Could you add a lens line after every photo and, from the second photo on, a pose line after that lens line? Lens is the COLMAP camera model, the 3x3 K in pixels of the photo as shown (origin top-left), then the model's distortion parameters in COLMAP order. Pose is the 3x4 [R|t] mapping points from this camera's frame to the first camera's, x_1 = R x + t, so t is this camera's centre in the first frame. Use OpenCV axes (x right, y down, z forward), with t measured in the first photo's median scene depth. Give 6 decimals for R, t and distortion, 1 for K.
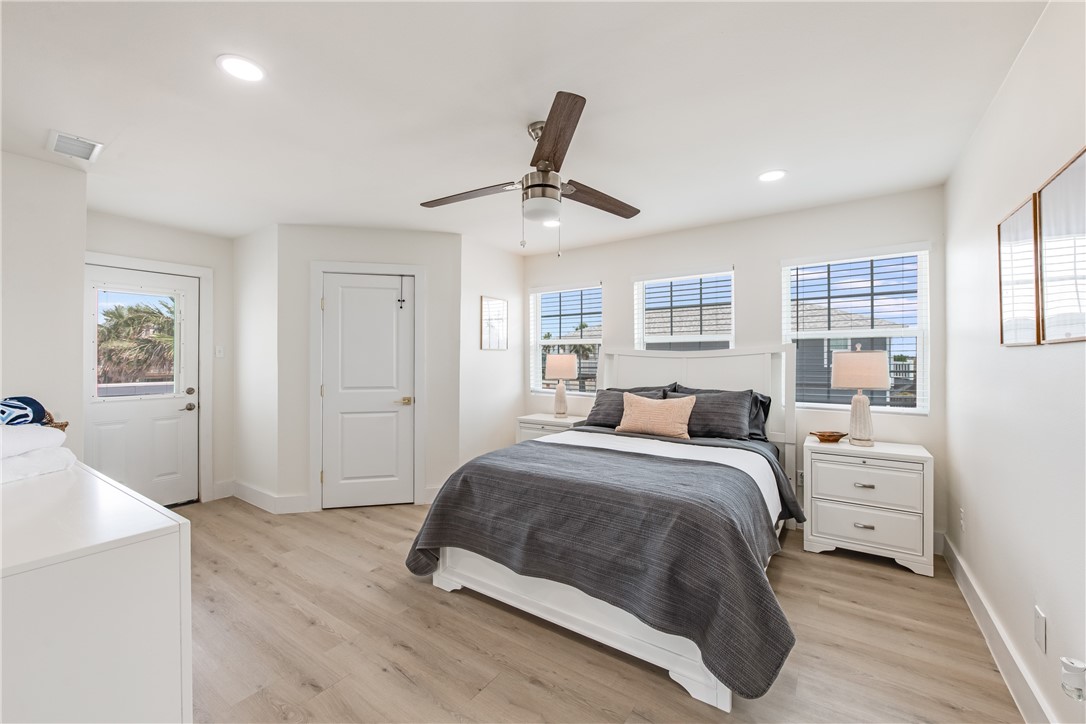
lens RADIAL K [[436.6, 0, 539.3], [0, 436.6, 359.1], [0, 0, 1]] dist [-0.000370, -0.000101]
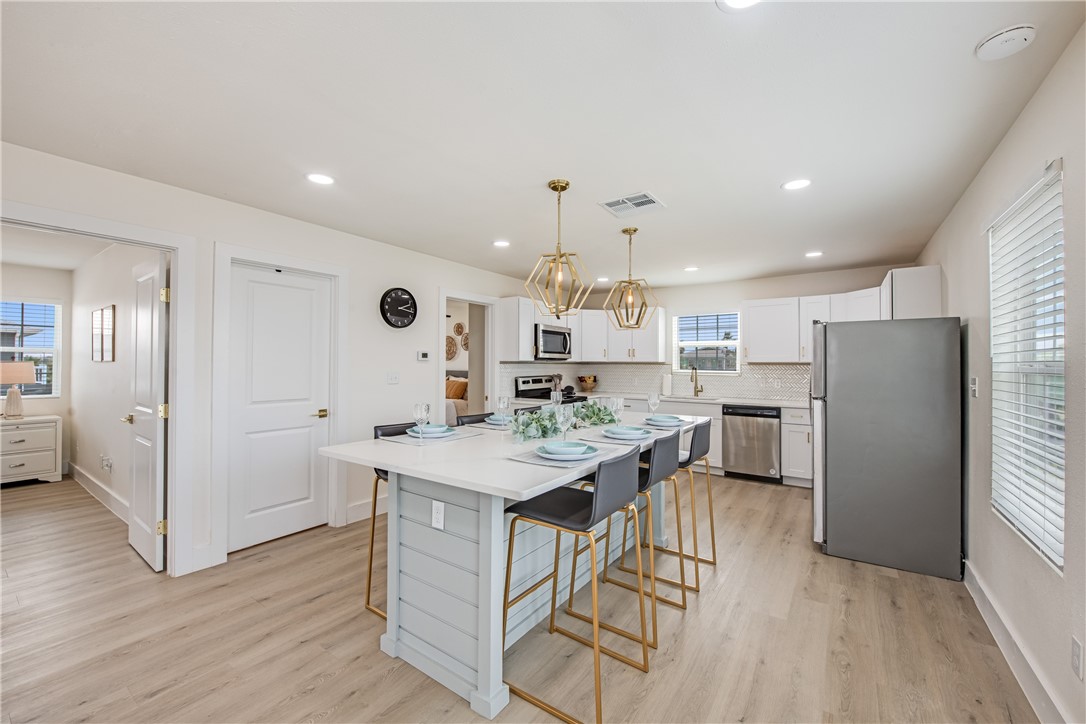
lens RADIAL K [[430.4, 0, 540.8], [0, 430.4, 358.5], [0, 0, 1]] dist [-0.009854, -0.000355]
pose [[0.000880, 0.013339, 0.999911, -0.660186], [-0.002512, 0.999908, -0.013337, -0.011213], [-0.999996, -0.002500, 0.000914, -0.756416]]
